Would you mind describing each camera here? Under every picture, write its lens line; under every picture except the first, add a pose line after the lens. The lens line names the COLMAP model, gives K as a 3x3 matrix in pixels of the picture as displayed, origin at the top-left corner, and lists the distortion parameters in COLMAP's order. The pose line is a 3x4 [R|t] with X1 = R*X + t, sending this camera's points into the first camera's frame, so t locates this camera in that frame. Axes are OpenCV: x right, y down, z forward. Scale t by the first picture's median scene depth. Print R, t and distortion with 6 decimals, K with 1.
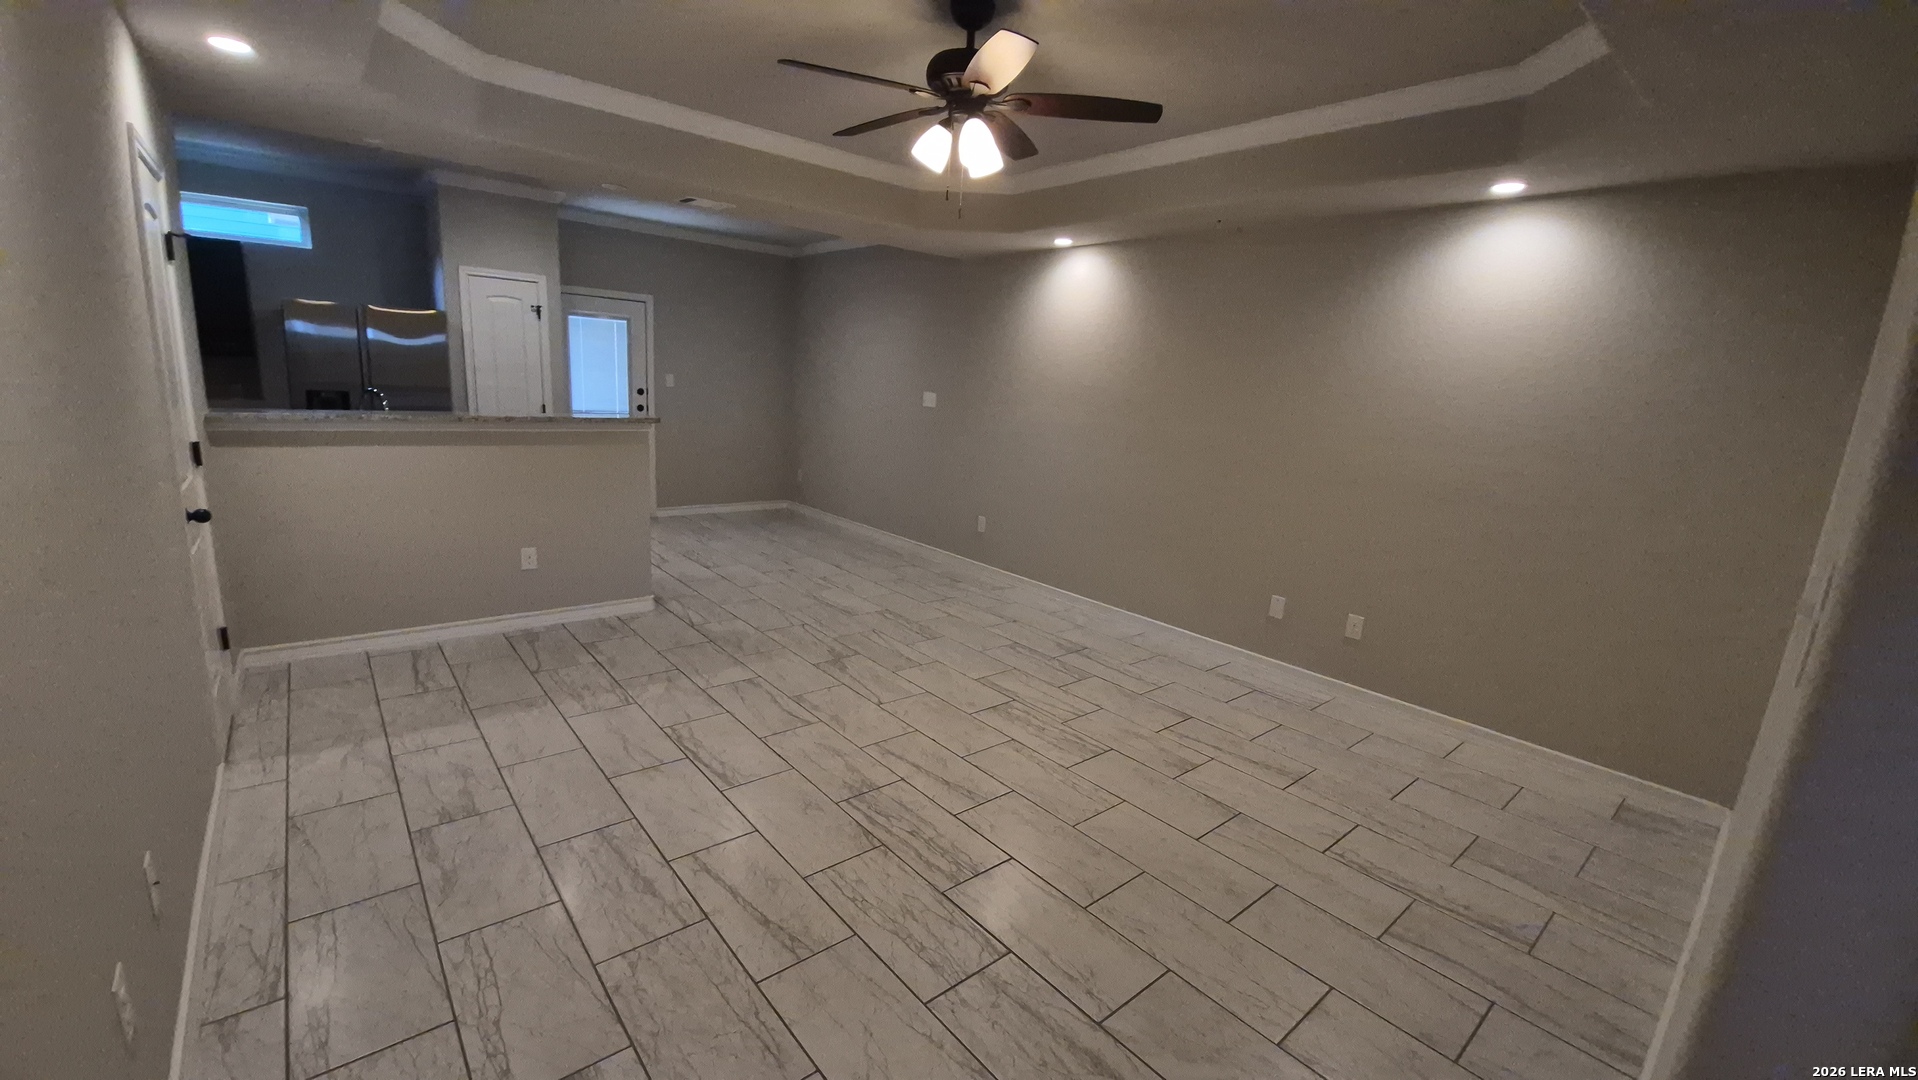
lens RADIAL K [[761.6, 0, 946.8], [0, 761.6, 550.7], [0, 0, 1]] dist [0.000920, -0.011220]
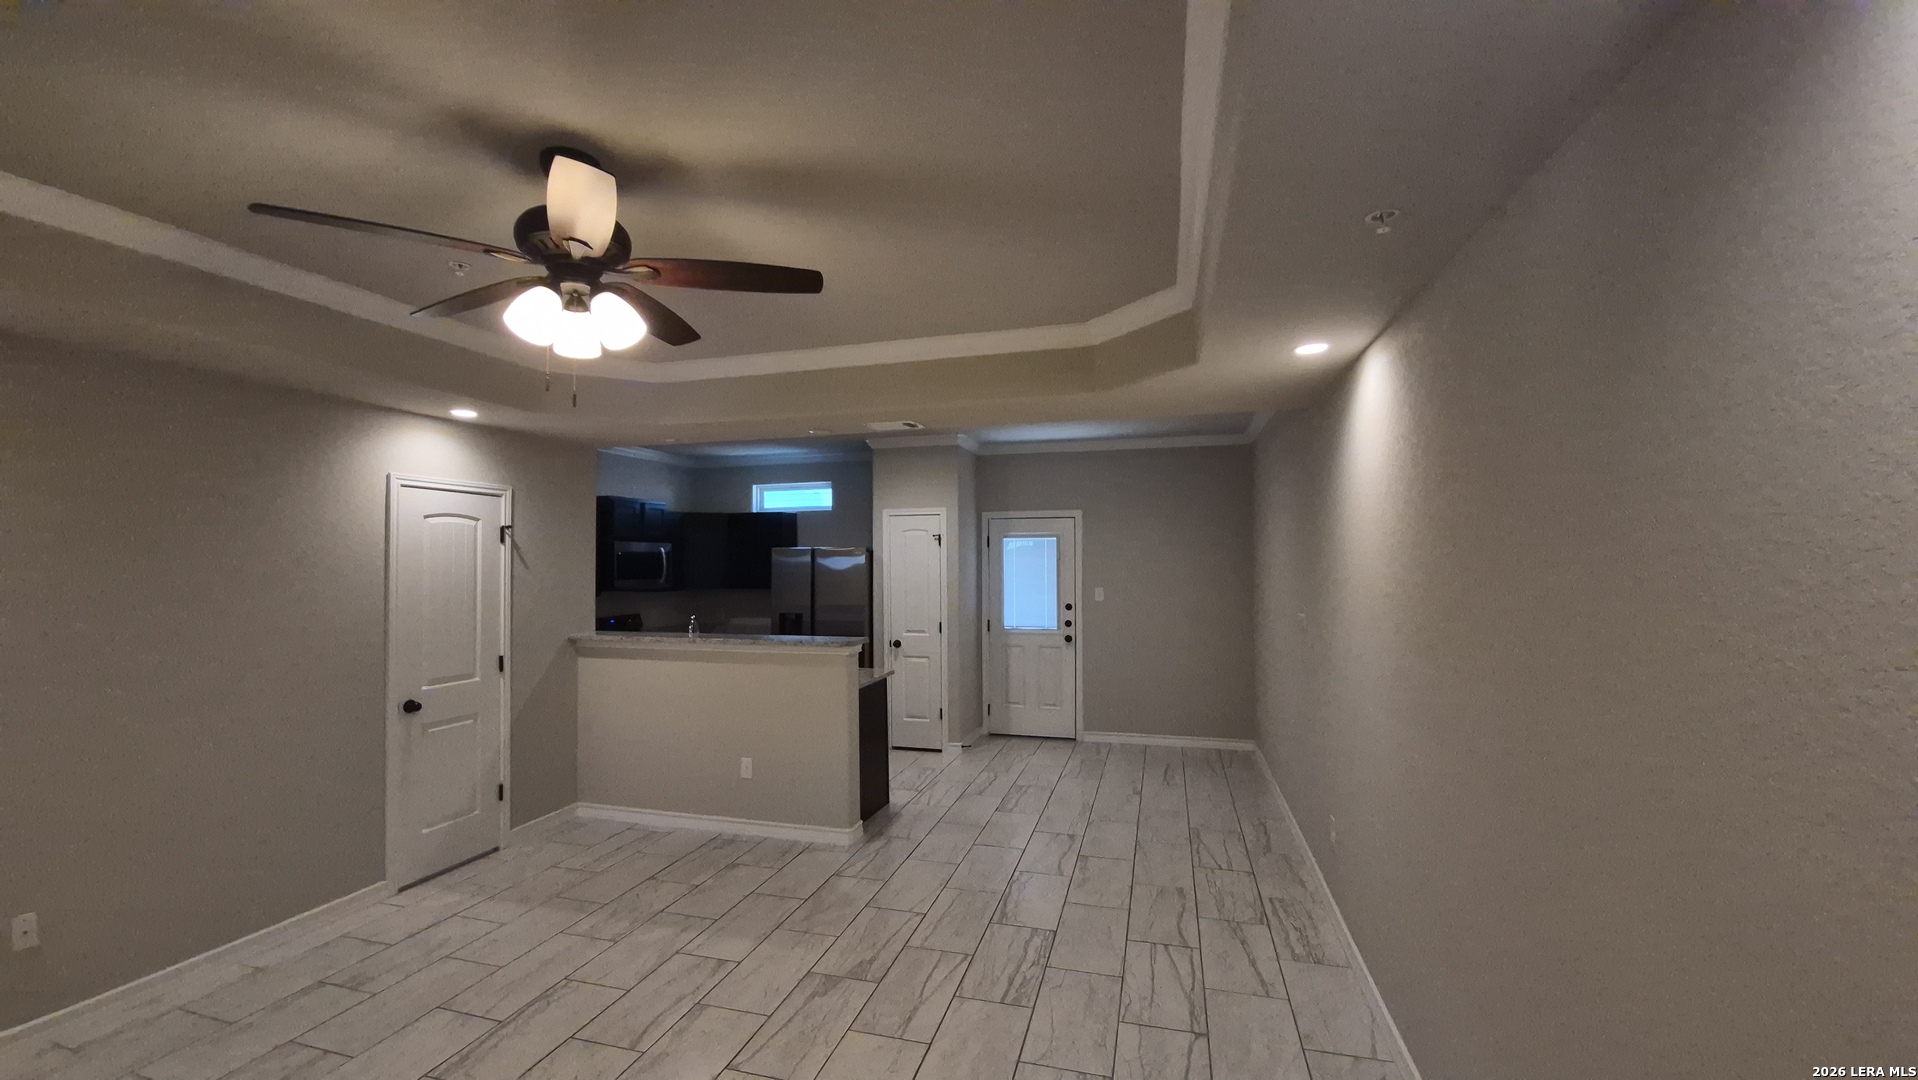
lens RADIAL K [[761.6, 0, 946.8], [0, 761.6, 550.7], [0, 0, 1]] dist [0.000920, -0.011220]
pose [[0.562276, -0.074838, -0.823556, 0.540383], [-0.144133, 0.971784, -0.186713, -0.132254], [0.814292, 0.223686, 0.535625, 0.596405]]
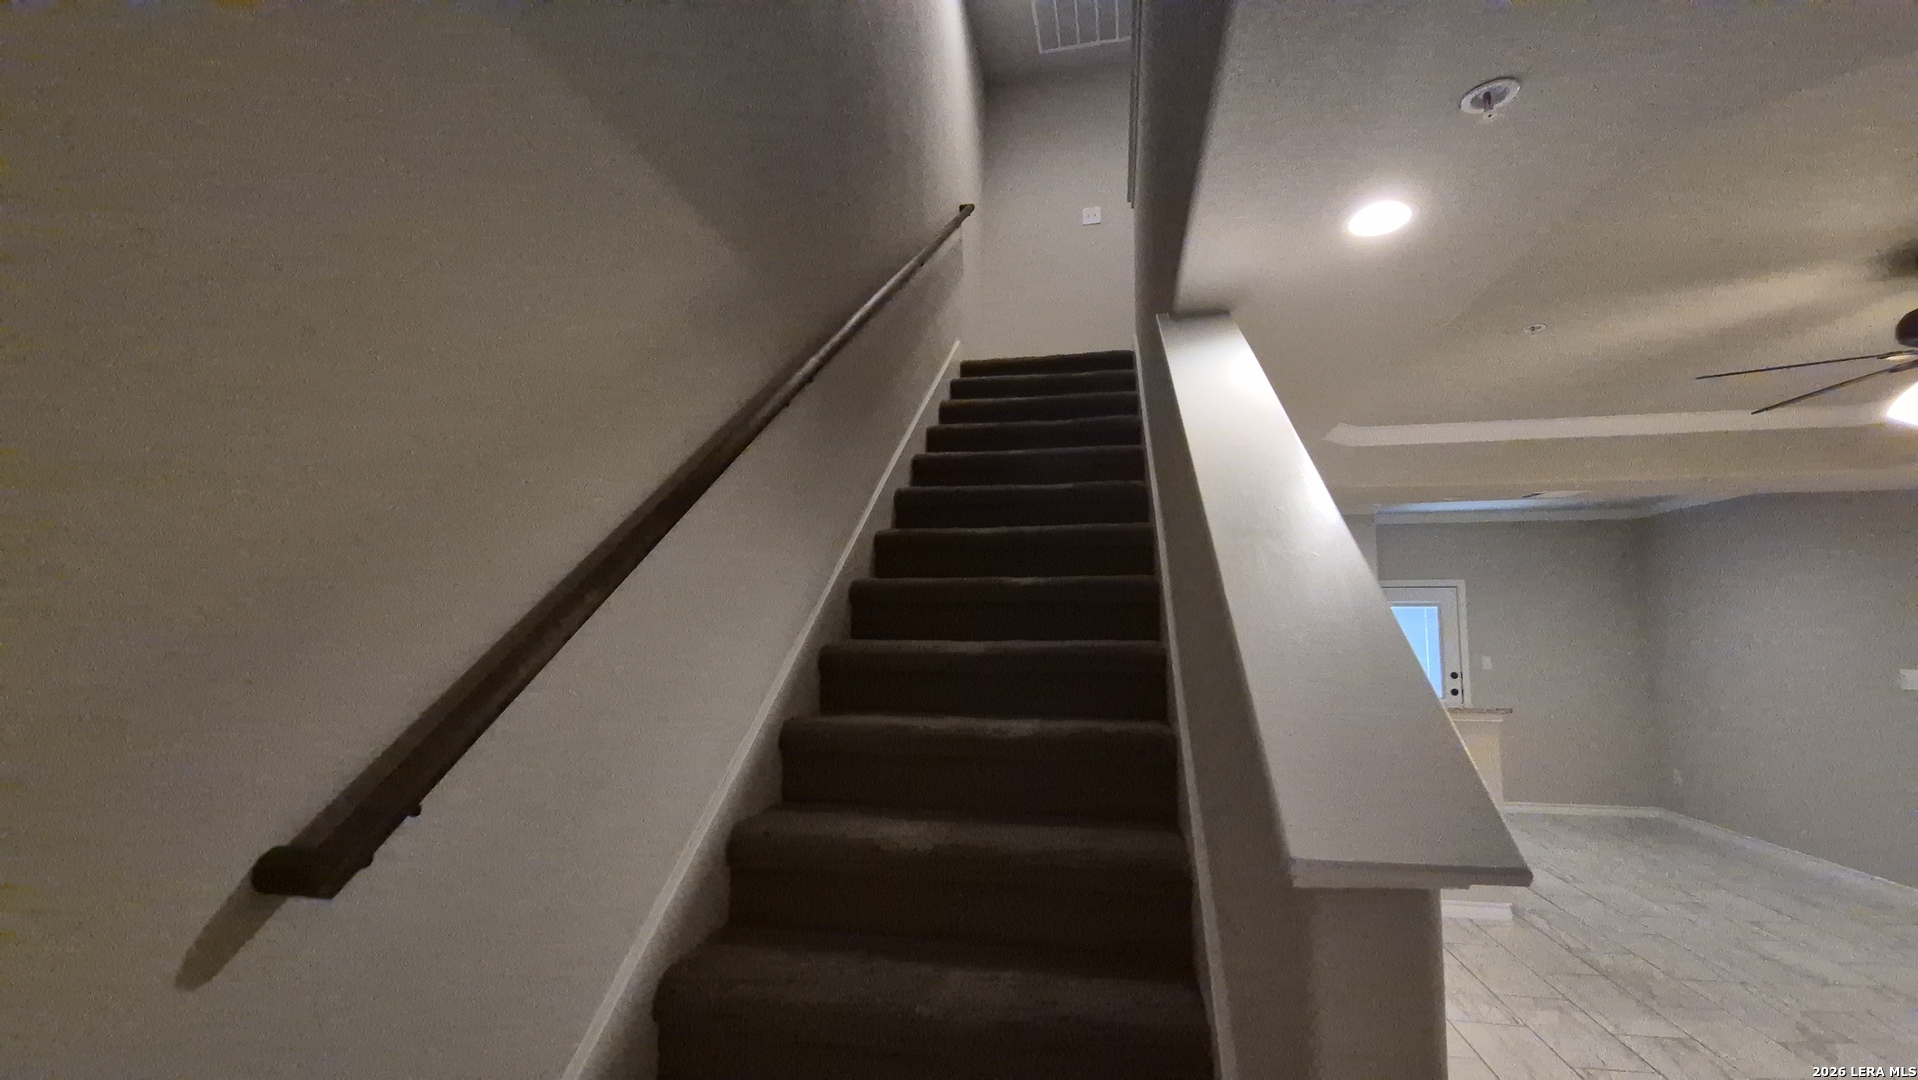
lens RADIAL K [[761.6, 0, 946.8], [0, 761.6, 550.7], [0, 0, 1]] dist [0.000920, -0.011220]
pose [[0.618437, -0.138238, -0.773580, -0.050356], [-0.140750, 0.949002, -0.282108, 0.009872], [0.773127, 0.283347, 0.567441, -0.175671]]
